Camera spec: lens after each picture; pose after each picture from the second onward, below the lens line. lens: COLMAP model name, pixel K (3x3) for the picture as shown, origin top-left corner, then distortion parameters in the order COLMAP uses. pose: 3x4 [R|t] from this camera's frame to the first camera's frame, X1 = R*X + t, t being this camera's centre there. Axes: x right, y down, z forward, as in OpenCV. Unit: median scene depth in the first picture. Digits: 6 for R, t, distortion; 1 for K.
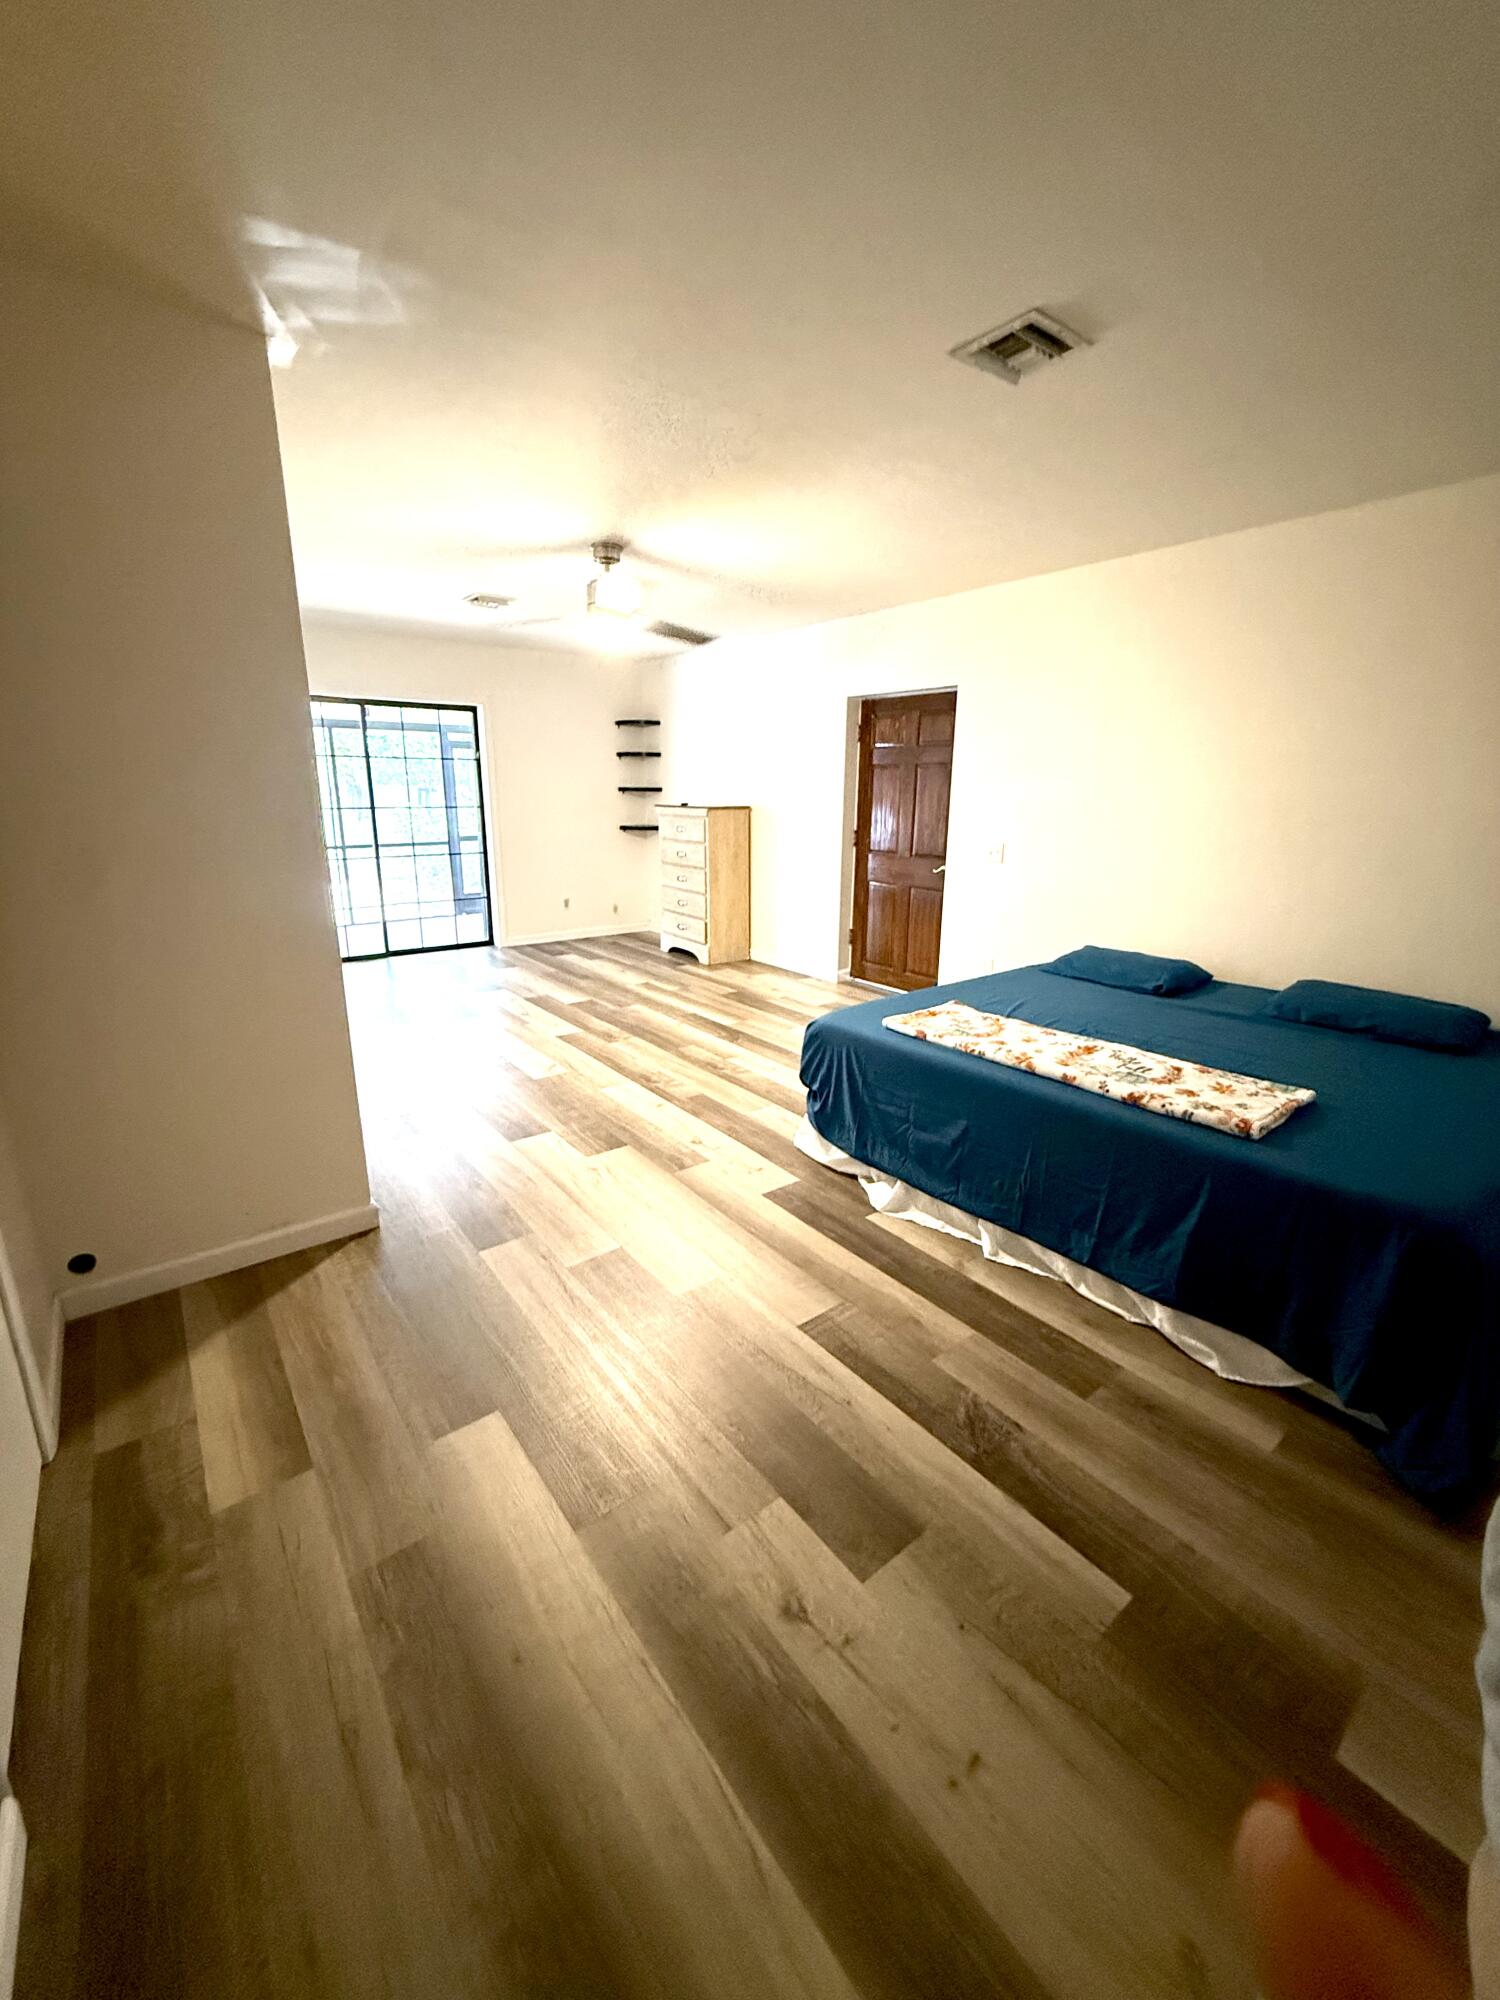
lens RADIAL K [[803.4, 0, 757.2], [0, 803.4, 1000.5], [0, 0, 1]] dist [0.002736, 0.000035]
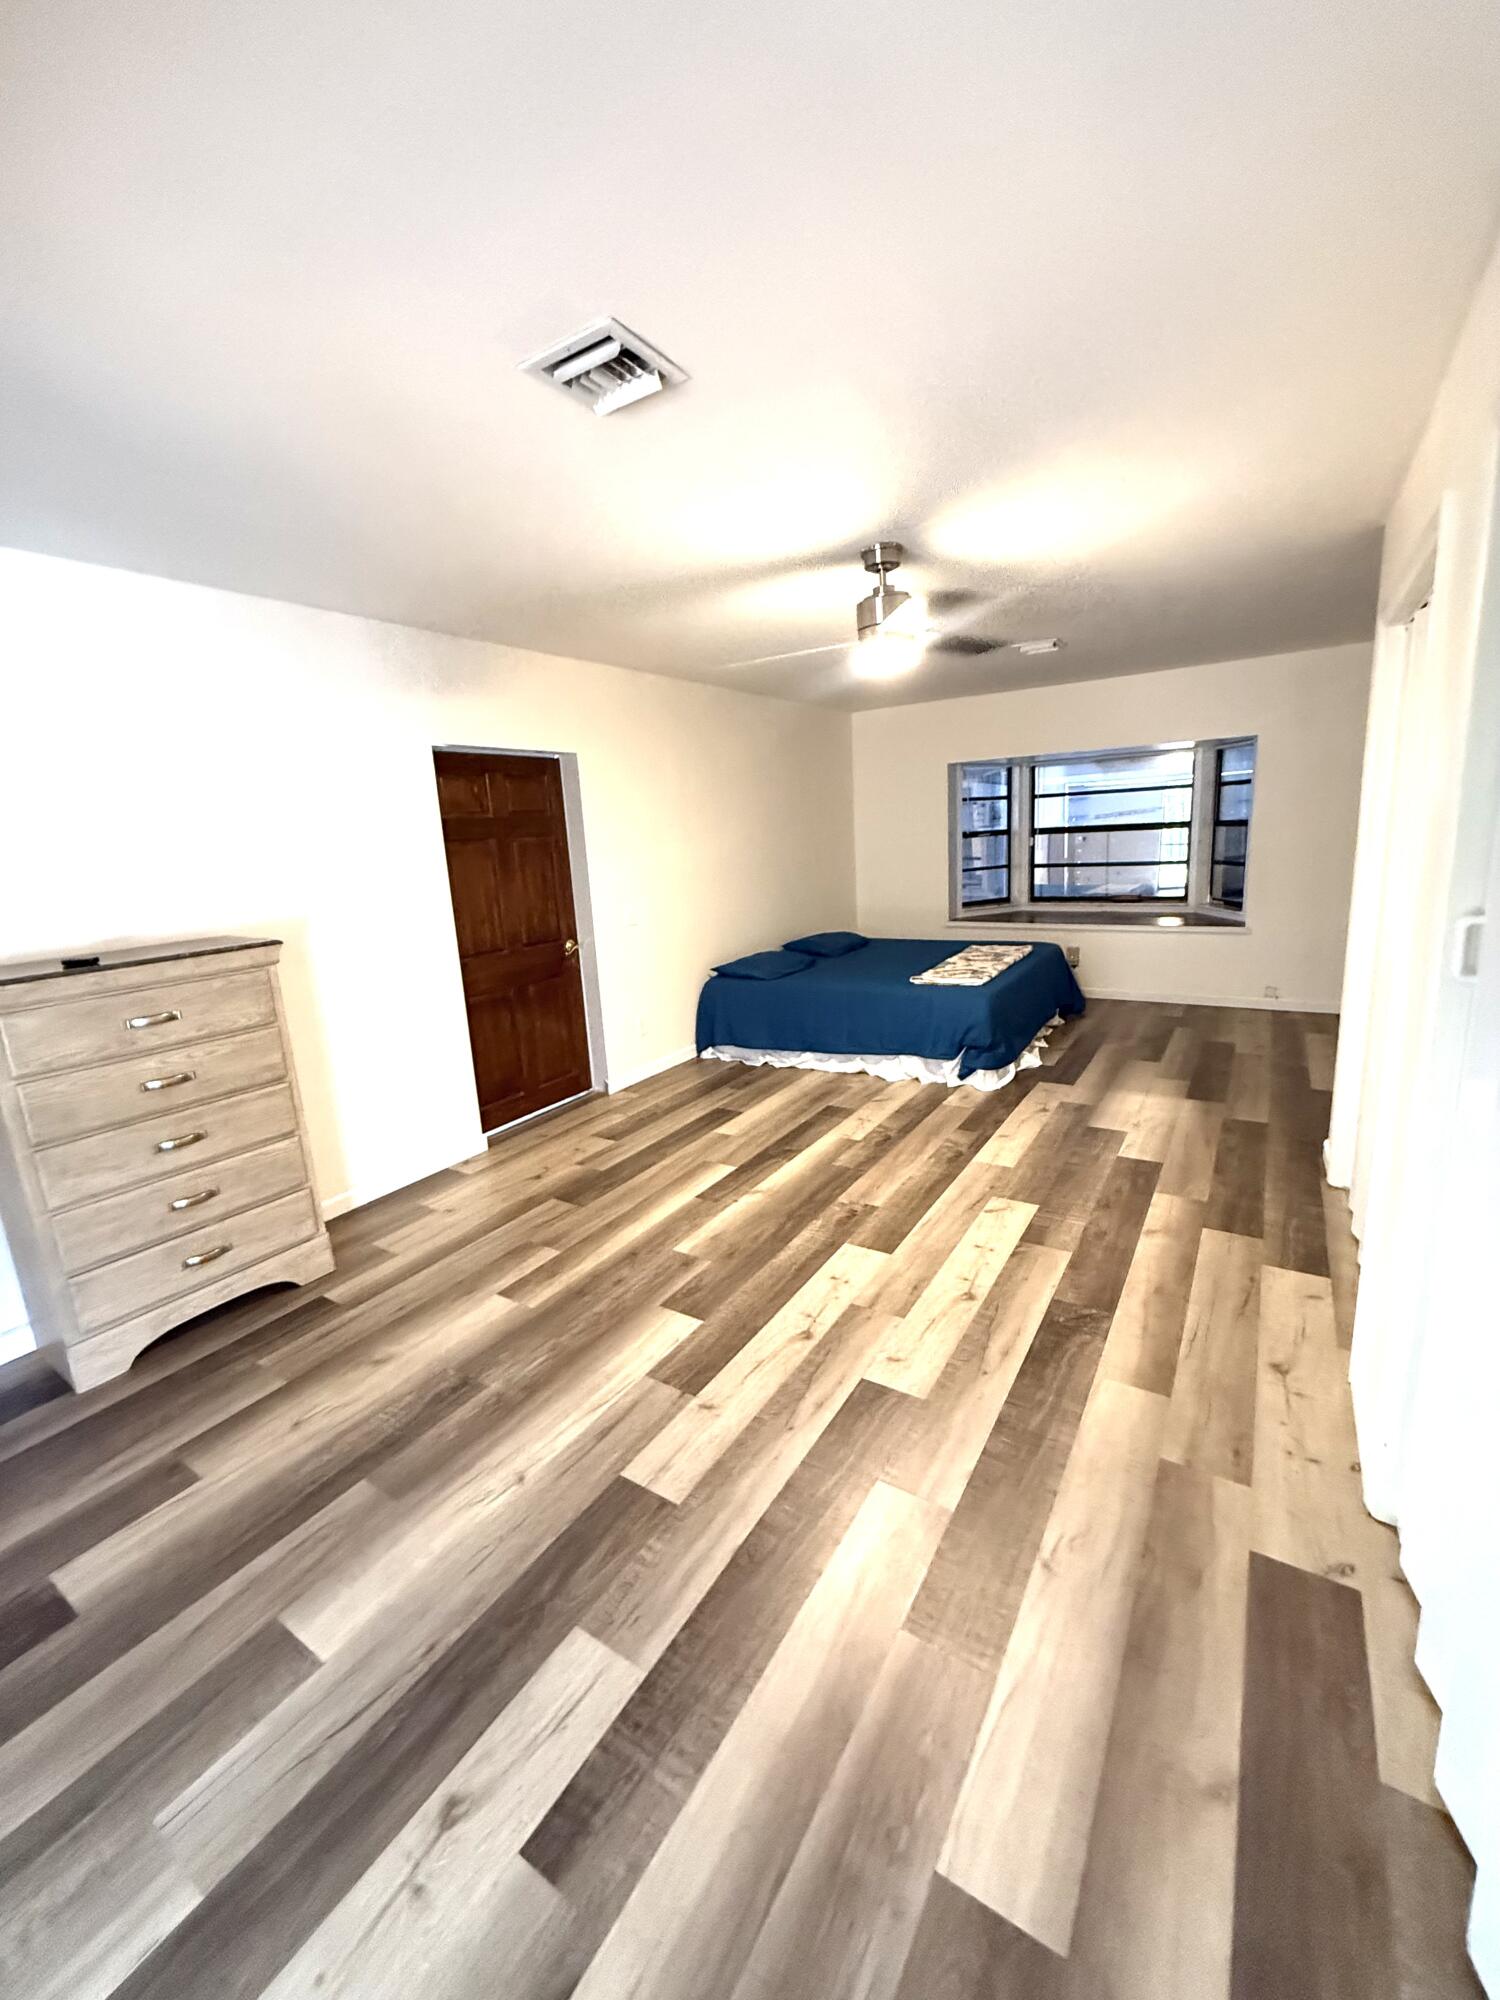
lens RADIAL K [[803.4, 0, 756.9], [0, 803.4, 992.0], [0, 0, 1]] dist [0.002736, 0.000035]
pose [[-0.327967, -0.183055, 0.926784, -0.752970], [0.301380, 0.909509, 0.286294, -0.347387], [-0.895325, 0.373209, -0.243120, 1.162648]]
